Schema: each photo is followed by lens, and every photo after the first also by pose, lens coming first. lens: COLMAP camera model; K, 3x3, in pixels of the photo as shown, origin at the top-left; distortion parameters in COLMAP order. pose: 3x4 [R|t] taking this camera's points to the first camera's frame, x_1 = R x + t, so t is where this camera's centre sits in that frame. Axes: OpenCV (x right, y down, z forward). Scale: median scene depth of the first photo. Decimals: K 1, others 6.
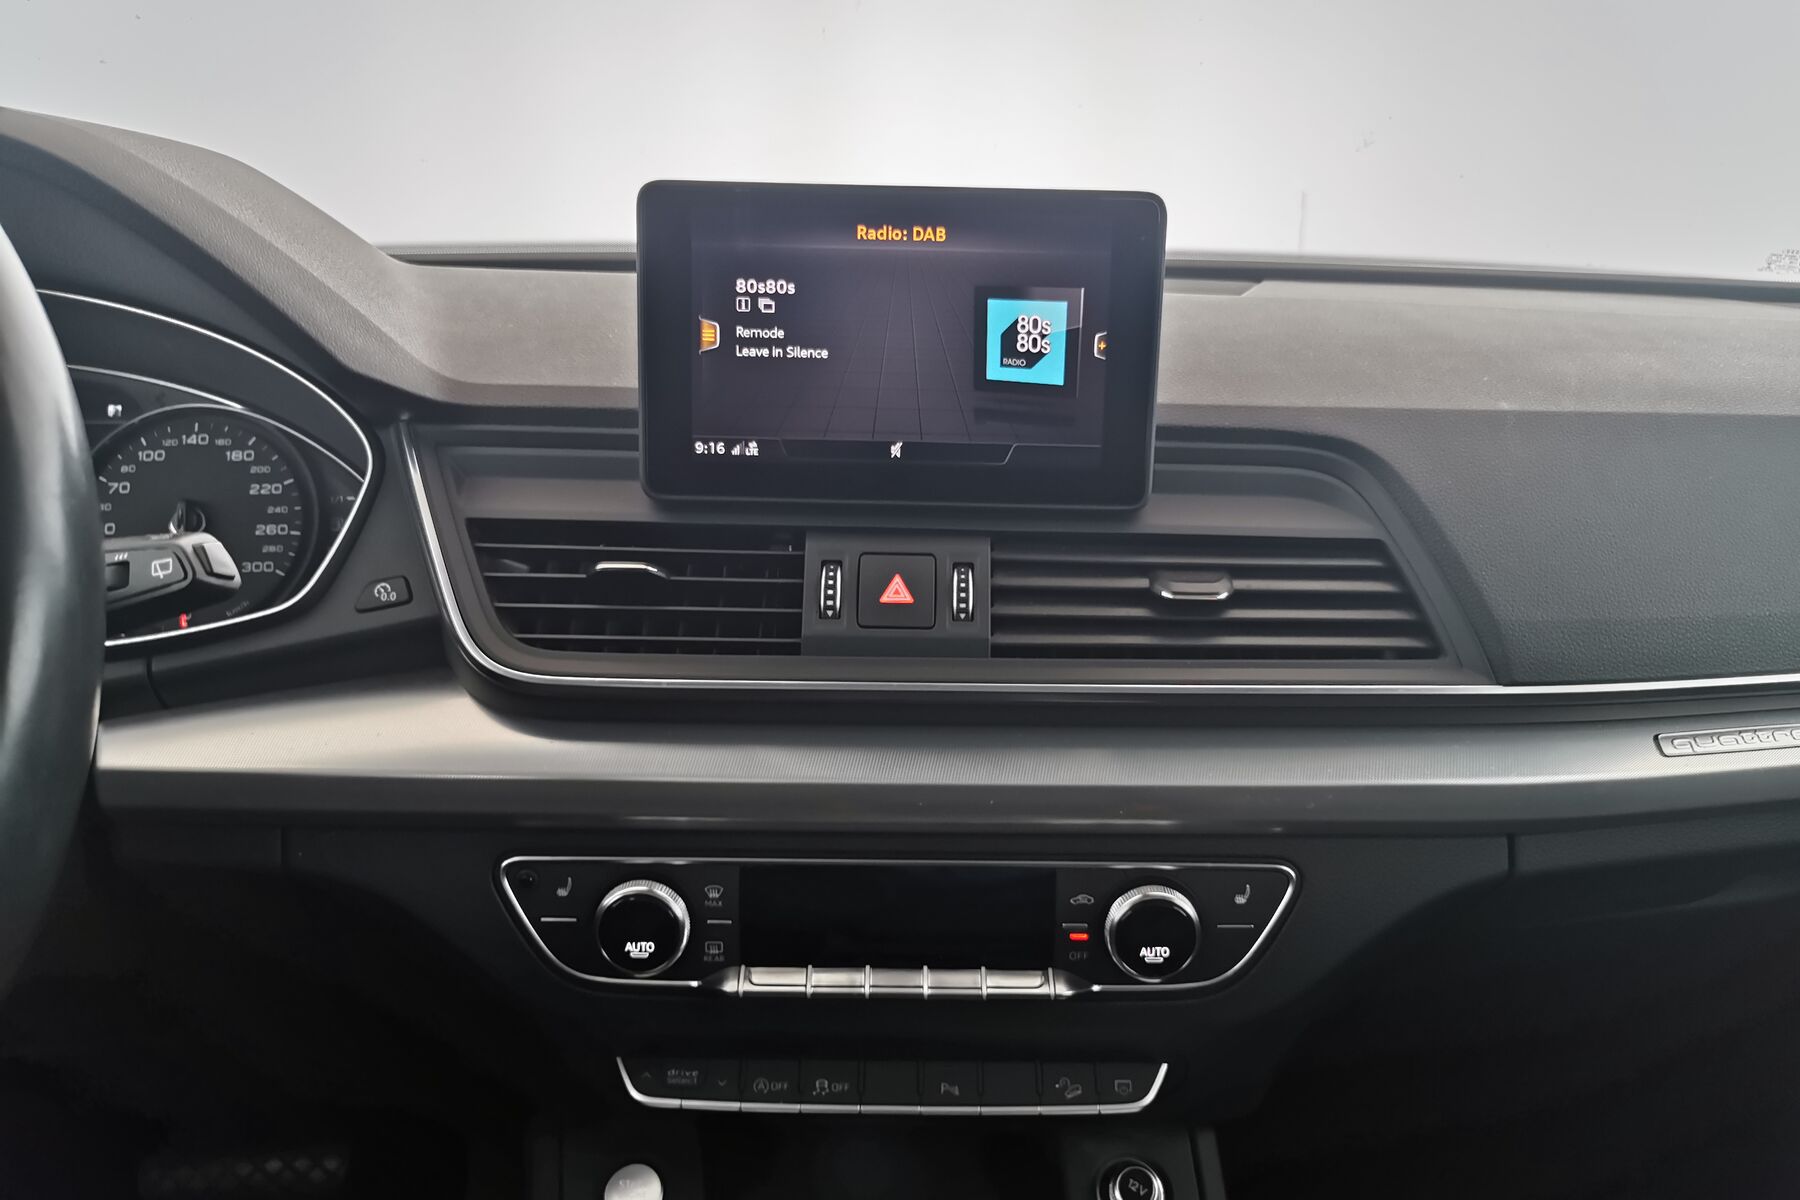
lens RADIAL K [[1419.8, 0, 901.9], [0, 1419.8, 600.1], [0, 0, 1]] dist [0.009176, 0.006708]
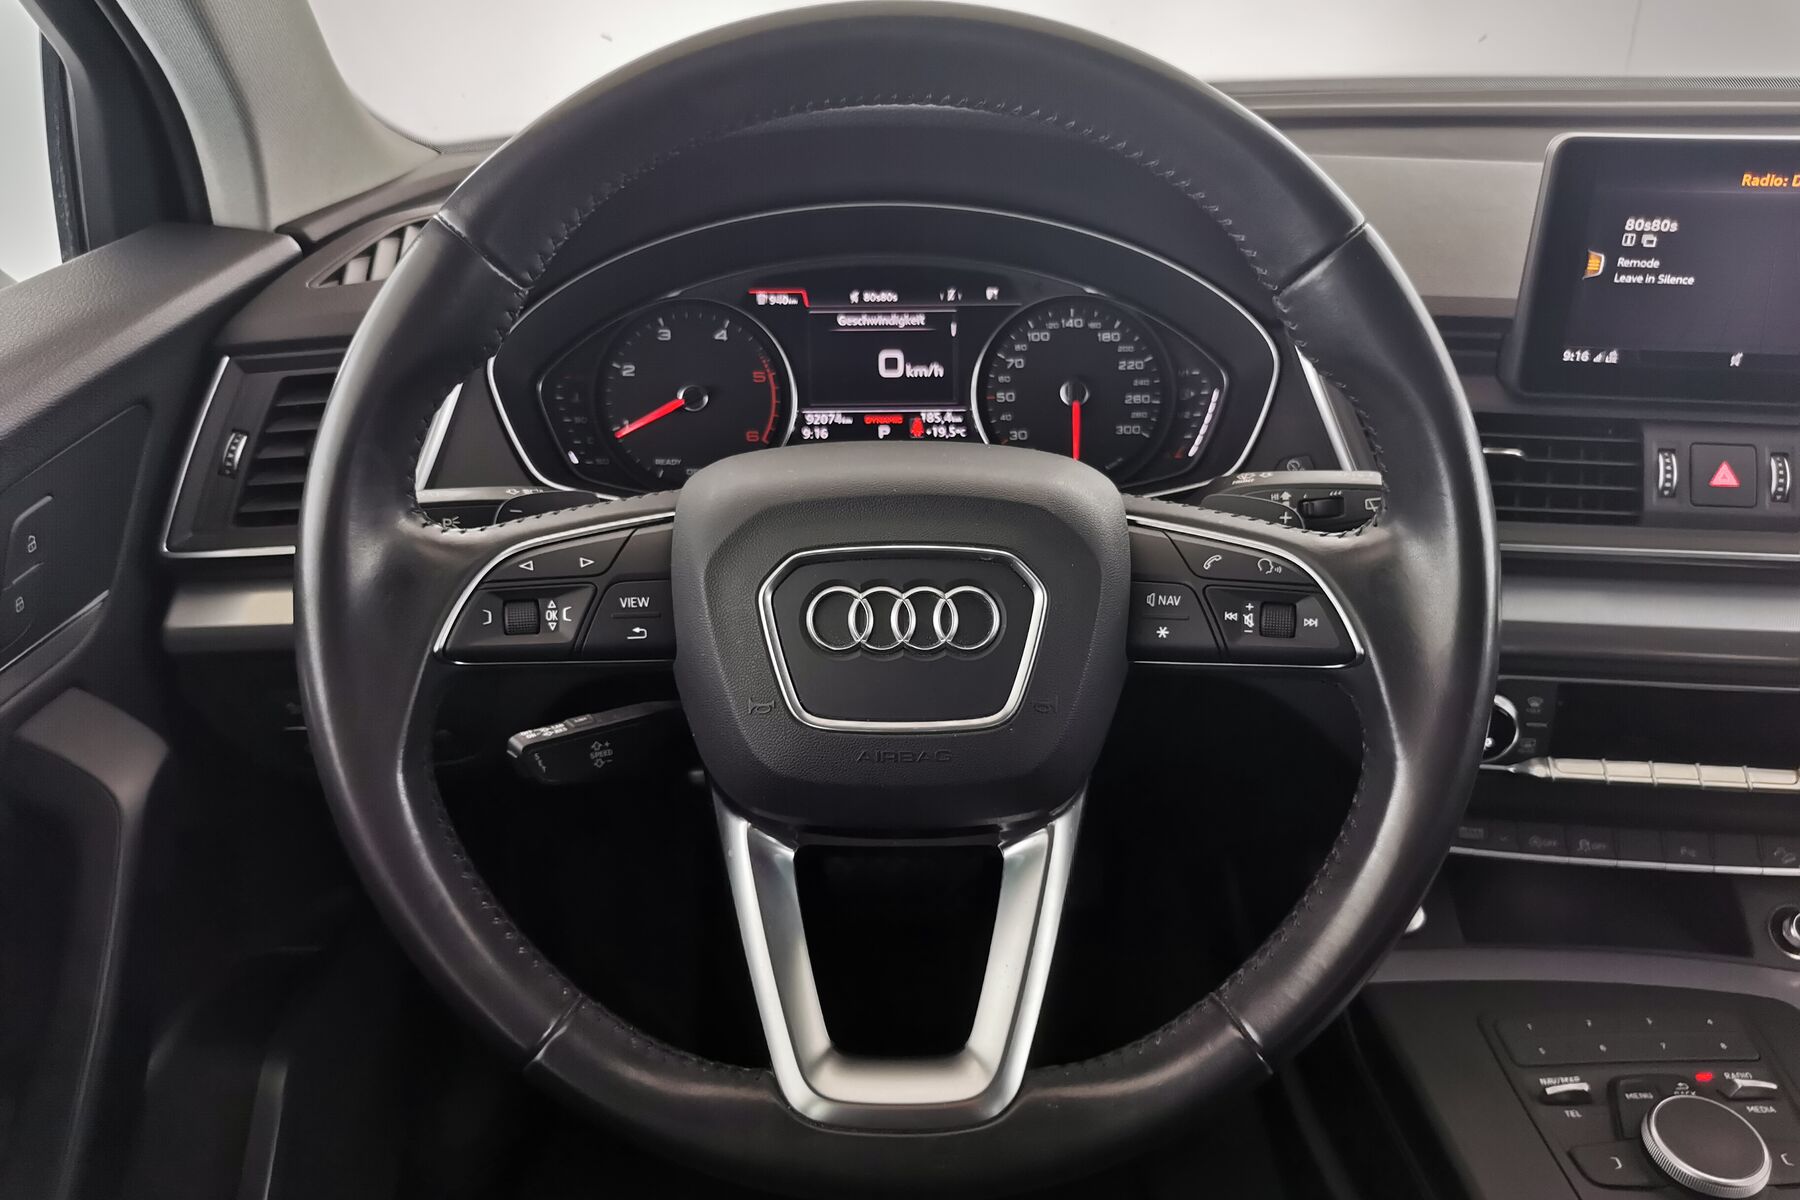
lens RADIAL K [[1419.8, 0, 890.4], [0, 1419.8, 591.9], [0, 0, 1]] dist [0.009176, 0.006708]
pose [[0.994671, 0.029967, -0.098644, -0.596410], [-0.009131, 0.978671, 0.205232, -0.154357], [0.102690, -0.203237, 0.973730, -0.303430]]
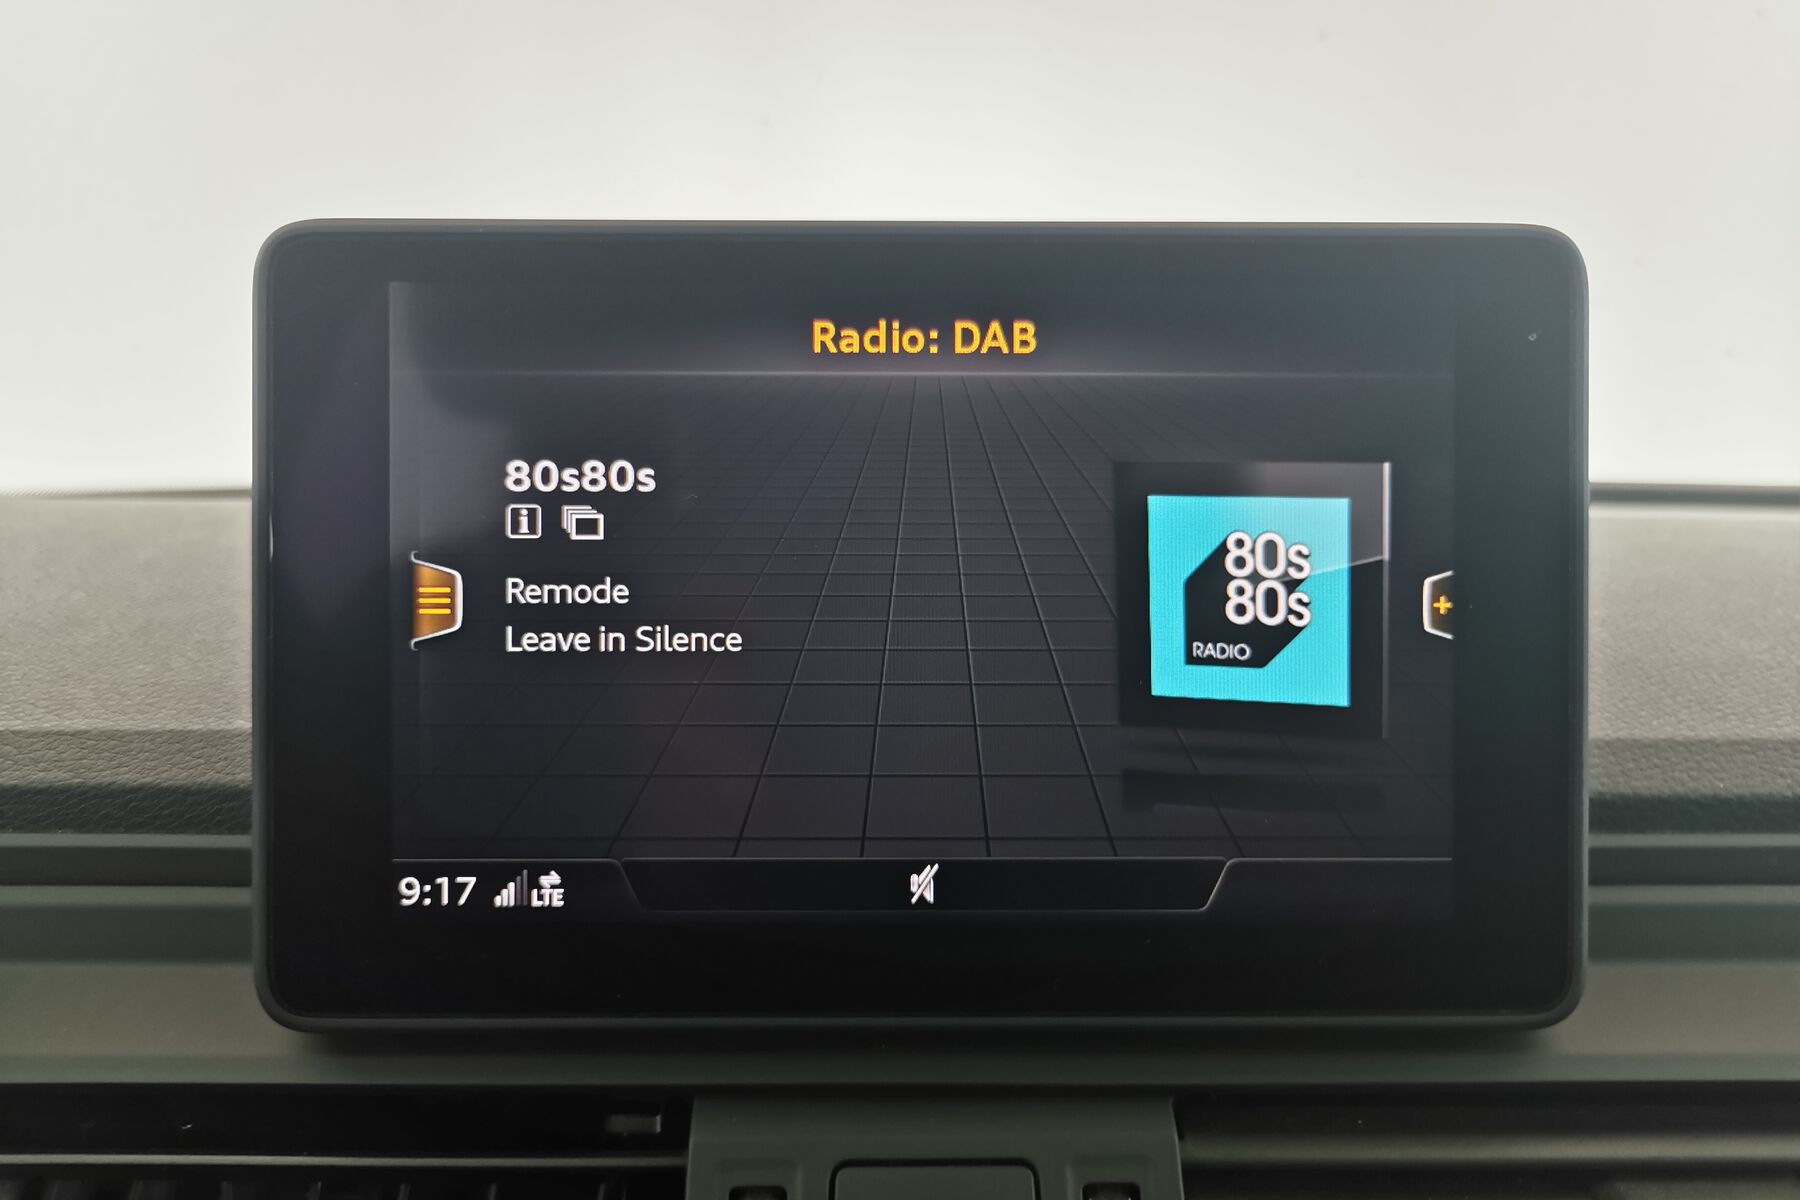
lens RADIAL K [[1419.8, 0, 902.6], [0, 1419.8, 610.5], [0, 0, 1]] dist [0.009176, 0.006708]
pose [[0.999588, -0.023152, 0.016960, -0.014413], [0.025844, 0.983113, -0.181163, -0.108415], [-0.012479, 0.181527, 0.983307, 0.605474]]
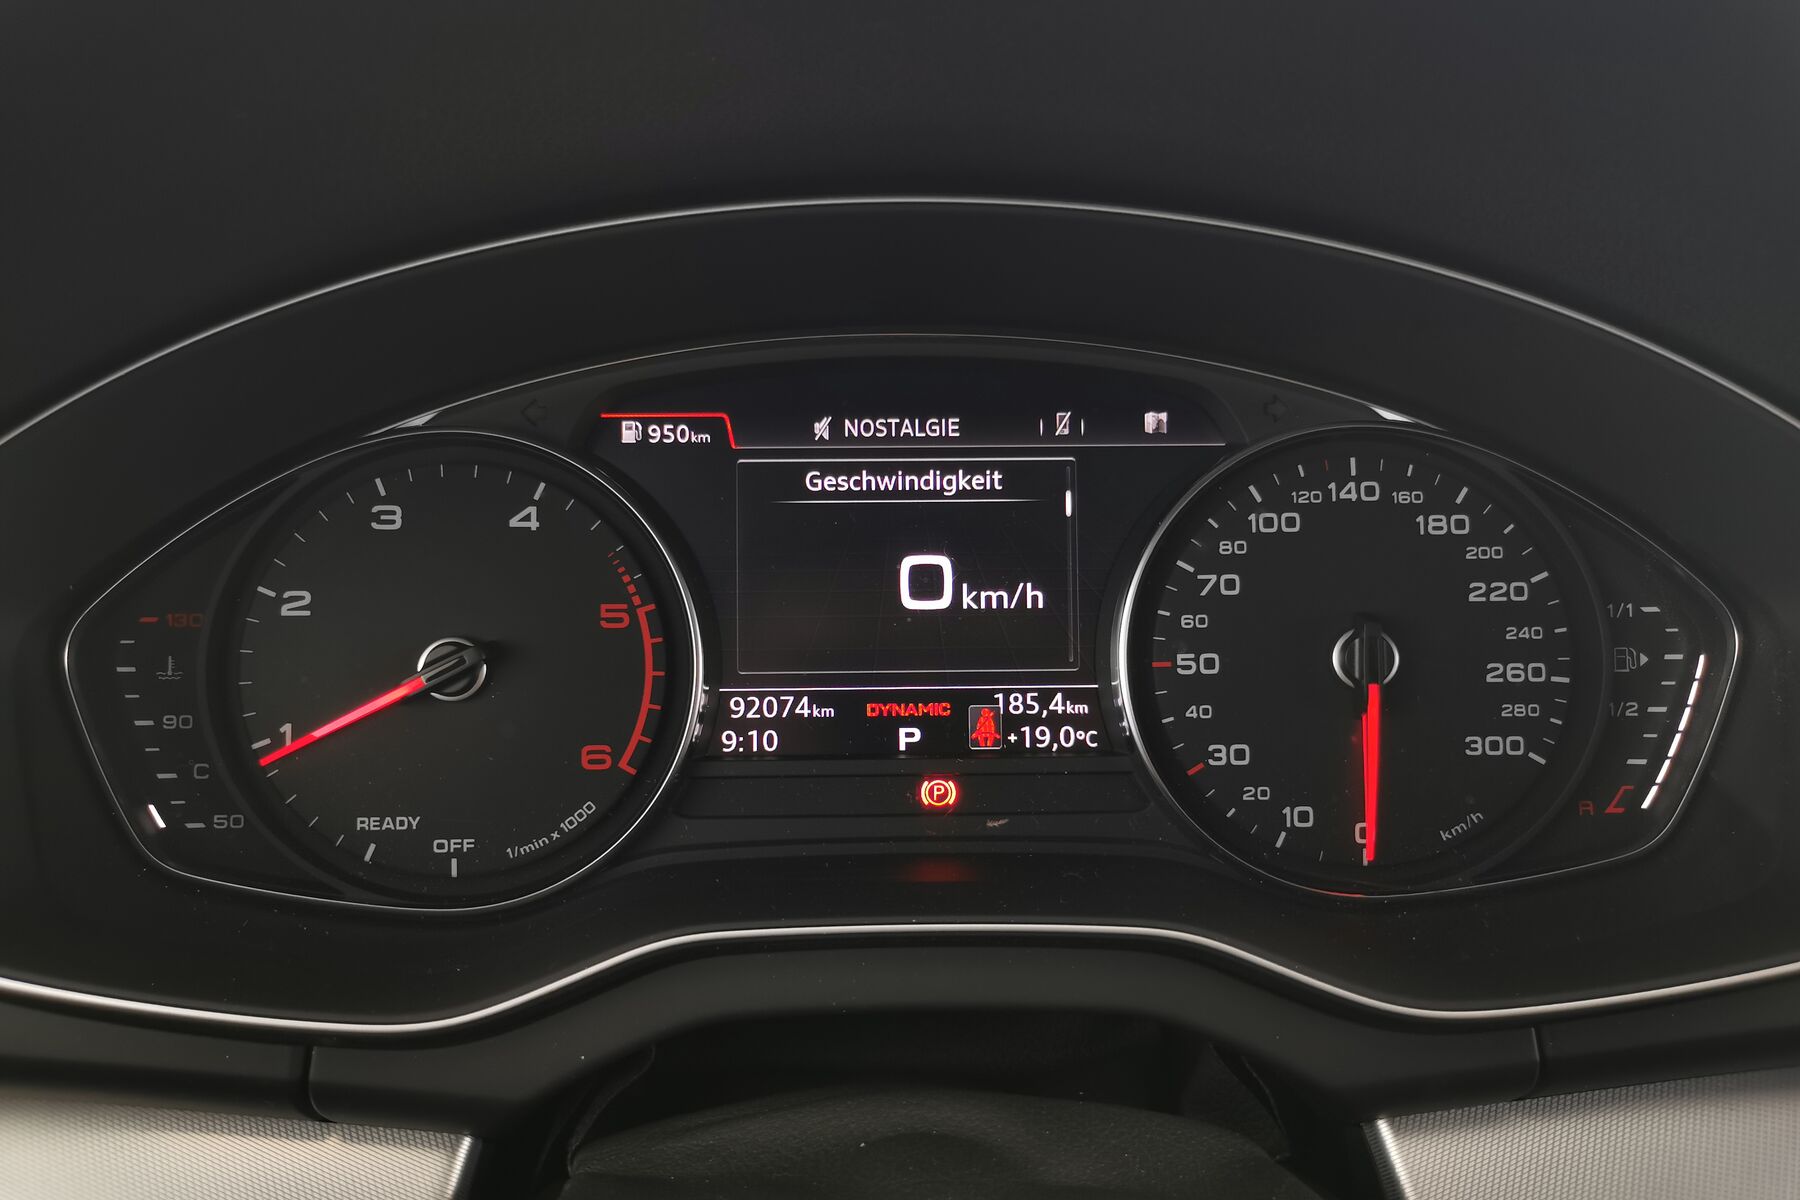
lens RADIAL K [[1419.8, 0, 888.0], [0, 1419.8, 603.7], [0, 0, 1]] dist [0.009176, 0.006708]
pose [[0.994227, 0.027294, -0.103772, -0.695366], [-0.011964, 0.989276, 0.145571, -0.166073], [0.106632, -0.143489, 0.983891, 0.522069]]
